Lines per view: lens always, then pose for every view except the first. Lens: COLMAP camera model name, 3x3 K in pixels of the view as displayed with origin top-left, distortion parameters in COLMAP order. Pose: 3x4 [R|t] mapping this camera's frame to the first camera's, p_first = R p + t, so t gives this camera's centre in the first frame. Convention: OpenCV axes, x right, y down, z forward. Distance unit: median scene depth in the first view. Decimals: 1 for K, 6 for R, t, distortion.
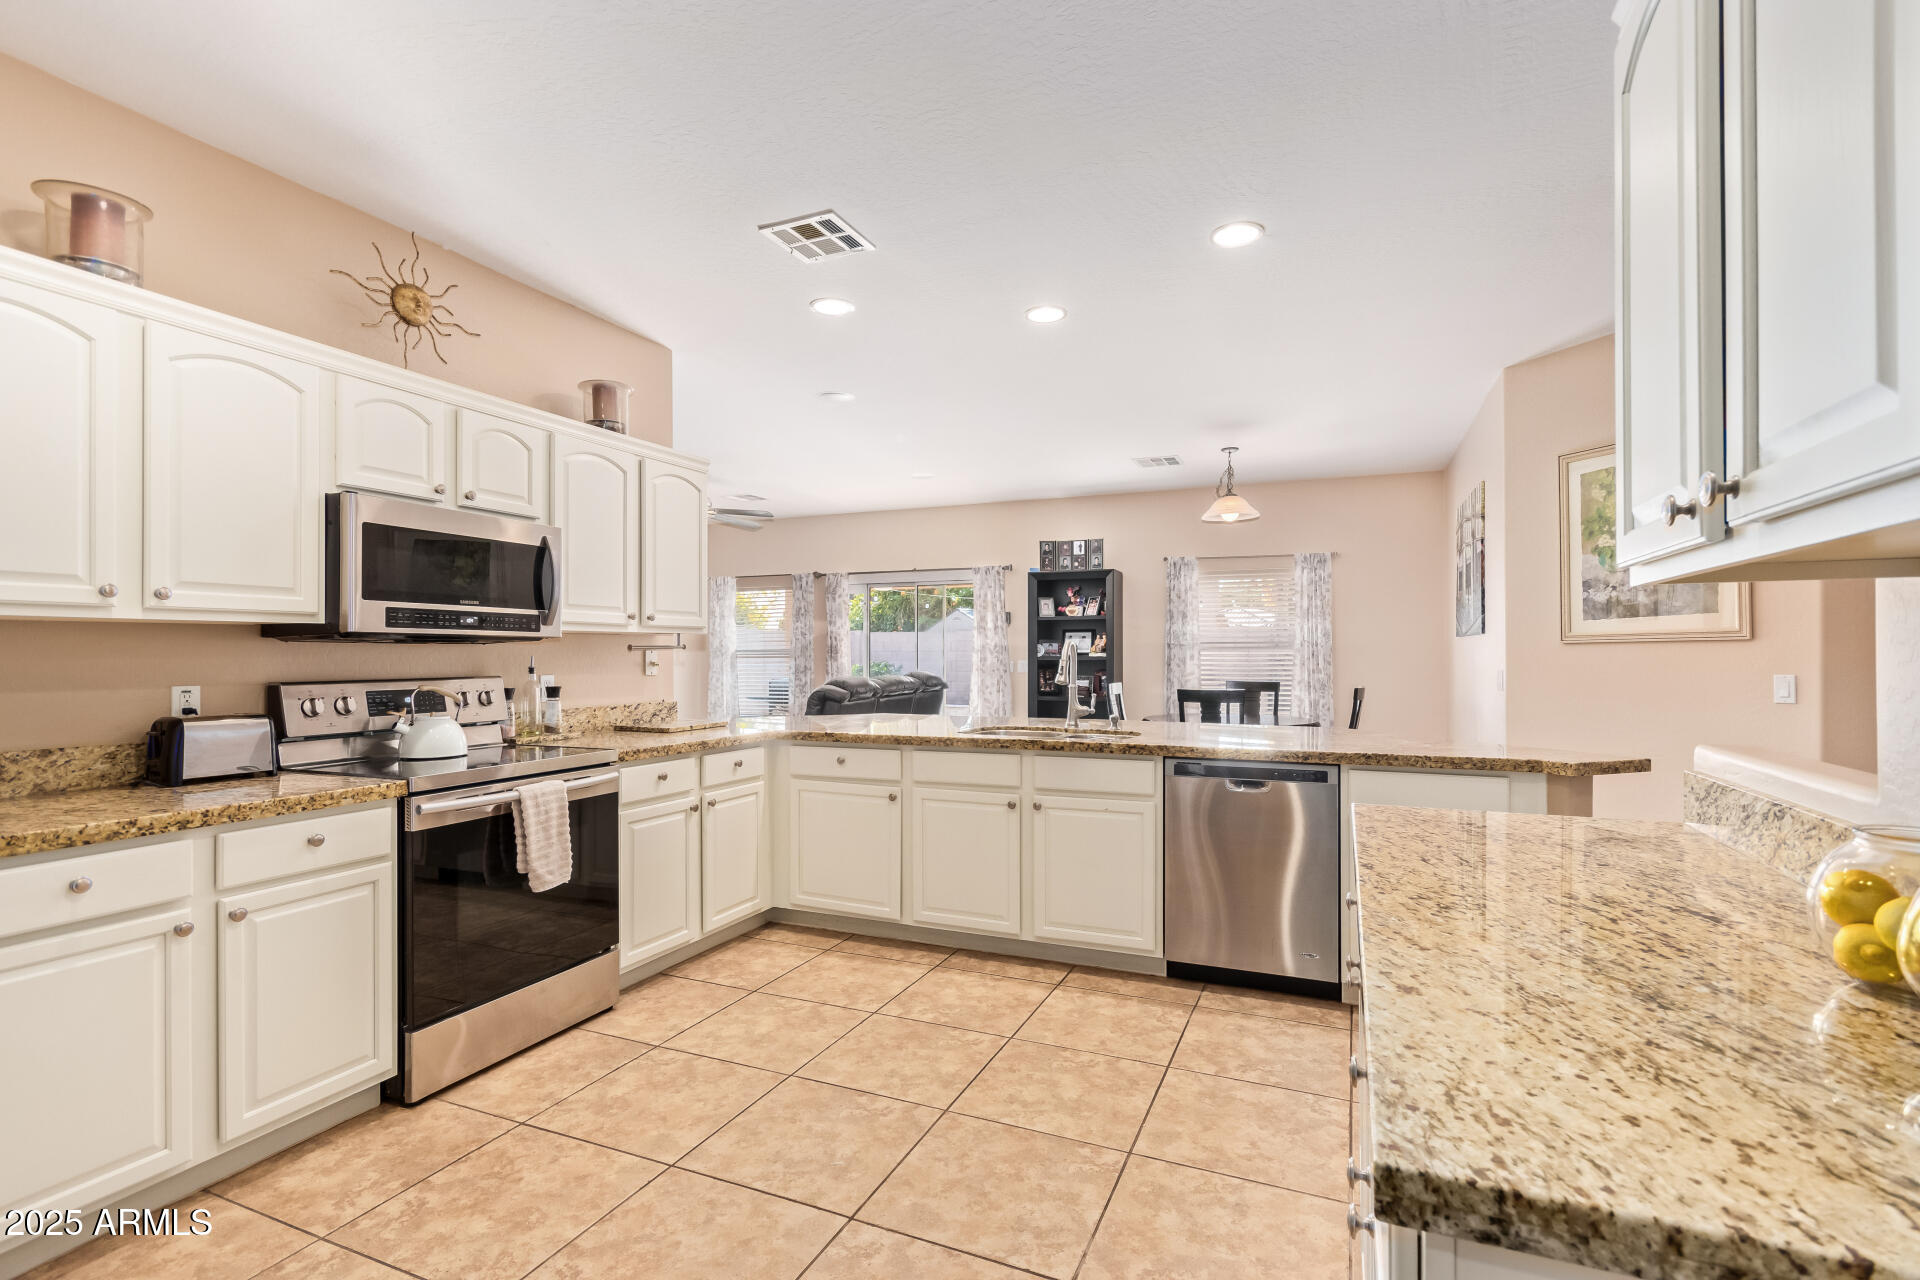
lens RADIAL K [[900.6, 0, 969.0], [0, 900.6, 634.9], [0, 0, 1]] dist [0.004357, -0.007169]
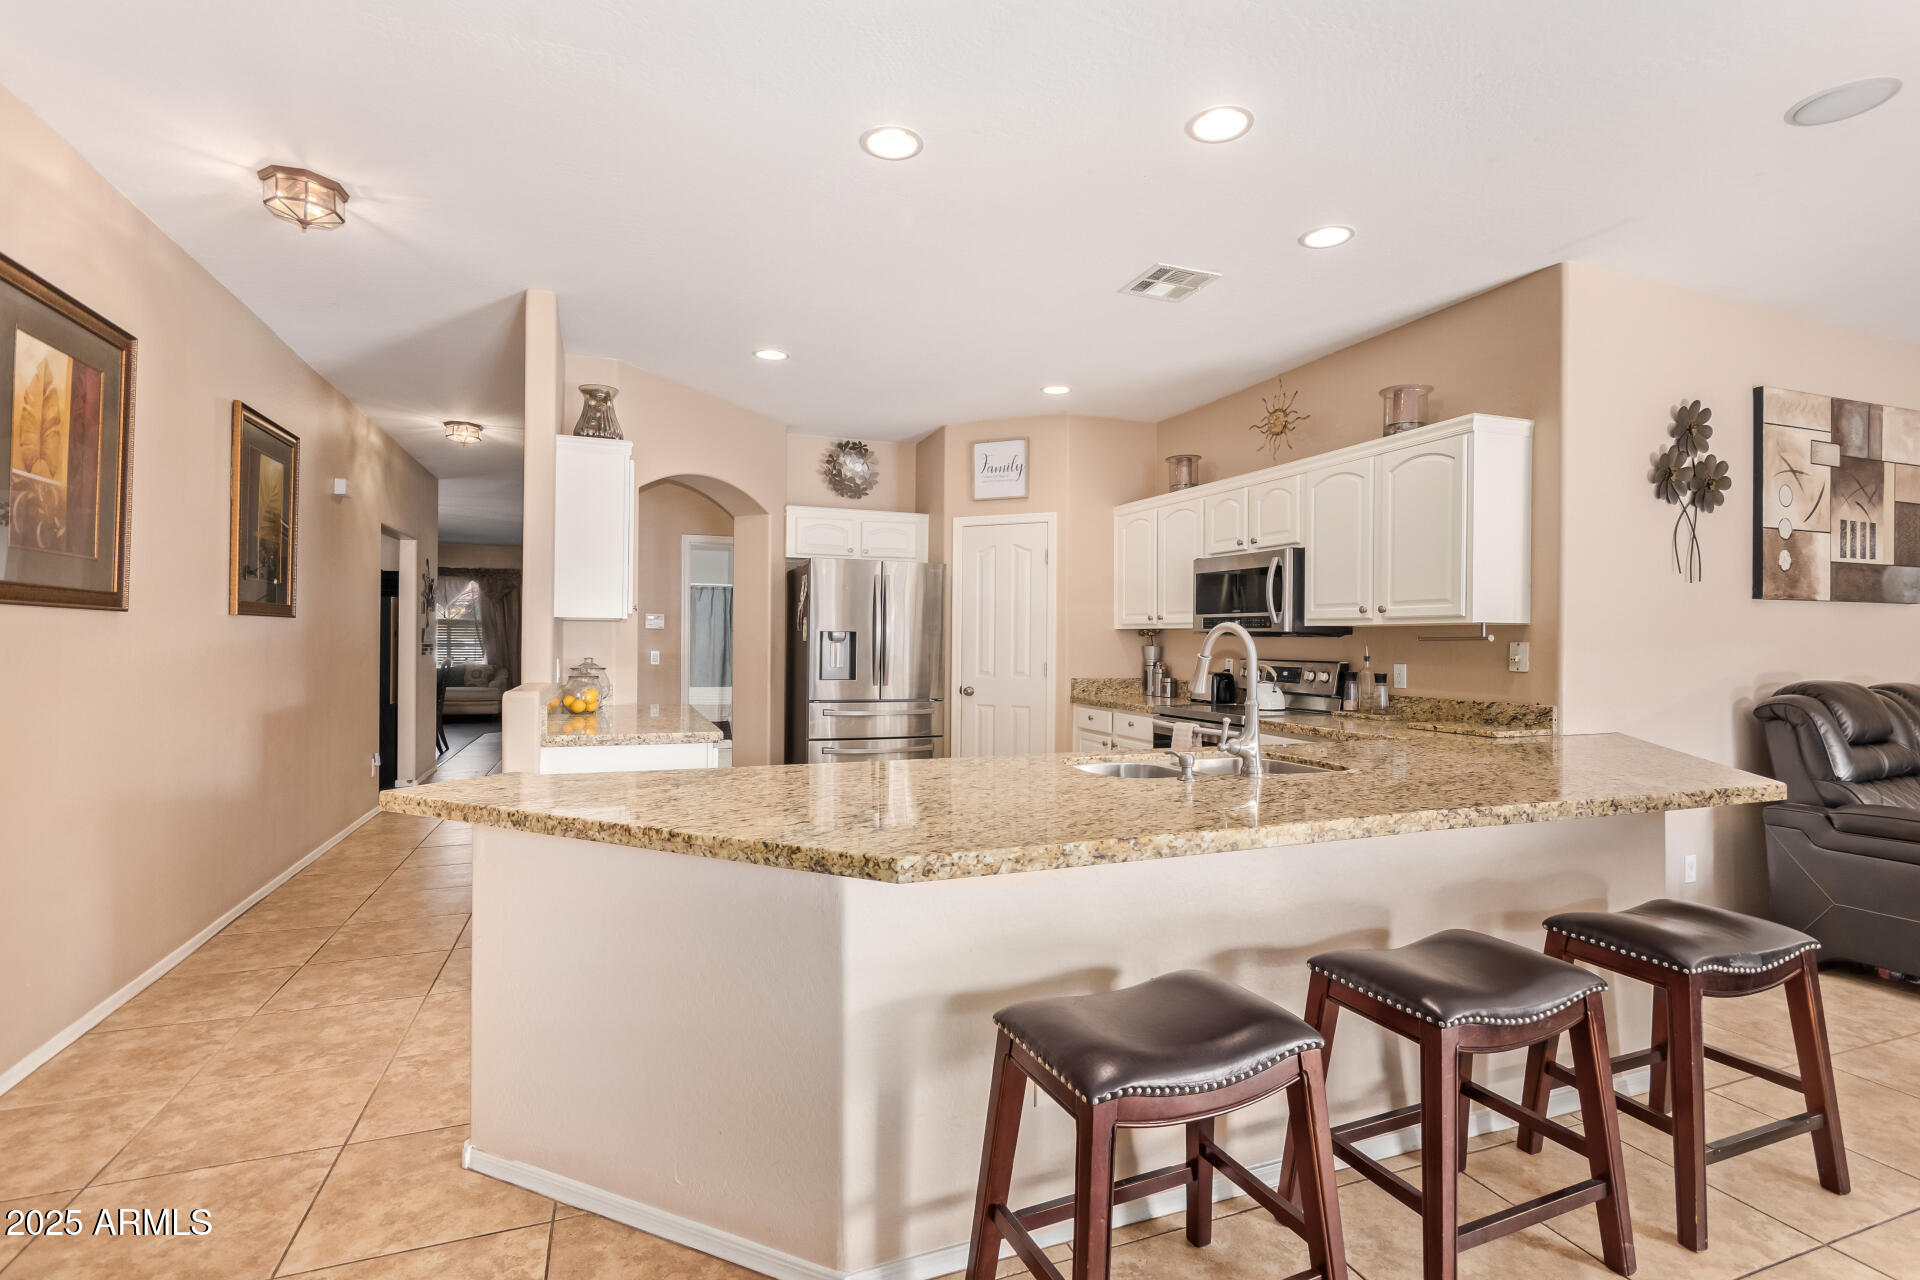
lens RADIAL K [[900.6, 0, 954.1], [0, 900.6, 641.4], [0, 0, 1]] dist [0.004357, -0.007169]
pose [[-0.720148, -0.004615, -0.693805, 0.321672], [0.007940, 0.999858, -0.014892, 0.012882], [0.693775, -0.016233, -0.720009, 0.644785]]
